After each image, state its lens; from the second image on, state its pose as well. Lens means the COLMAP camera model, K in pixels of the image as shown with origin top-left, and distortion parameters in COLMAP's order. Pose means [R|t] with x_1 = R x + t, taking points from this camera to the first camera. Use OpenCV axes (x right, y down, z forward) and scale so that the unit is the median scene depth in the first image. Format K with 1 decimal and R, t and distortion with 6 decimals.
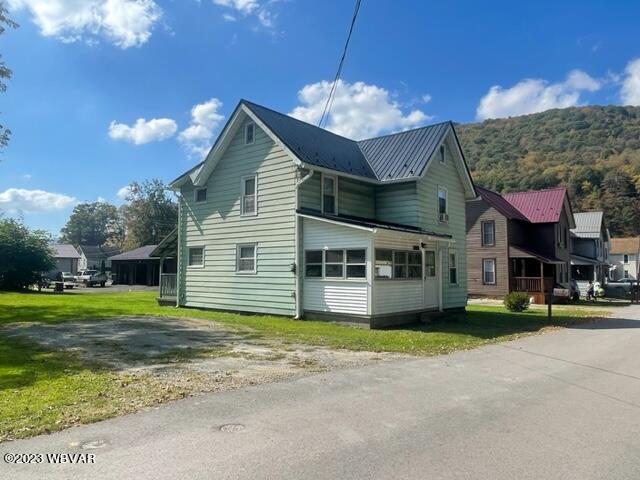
lens RADIAL K [[464.2, 0, 320.0], [0, 464.2, 240.0], [0, 0, 1]] dist [-0.002715, -0.003118]
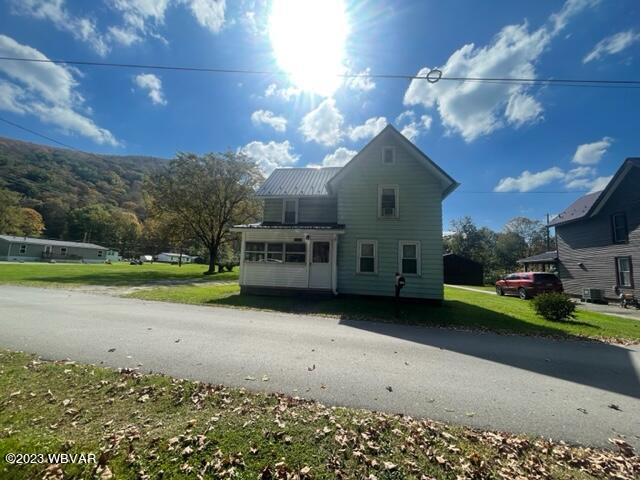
lens RADIAL K [[255.6, 0, 320.0], [0, 255.6, 240.0], [0, 0, 1]] dist [-0.000237, -0.000032]
pose [[0.513279, -0.079153, -0.854564, 0.775524], [0.021374, 0.996608, -0.079472, 0.068953], [0.857956, 0.022526, 0.513230, 0.618070]]
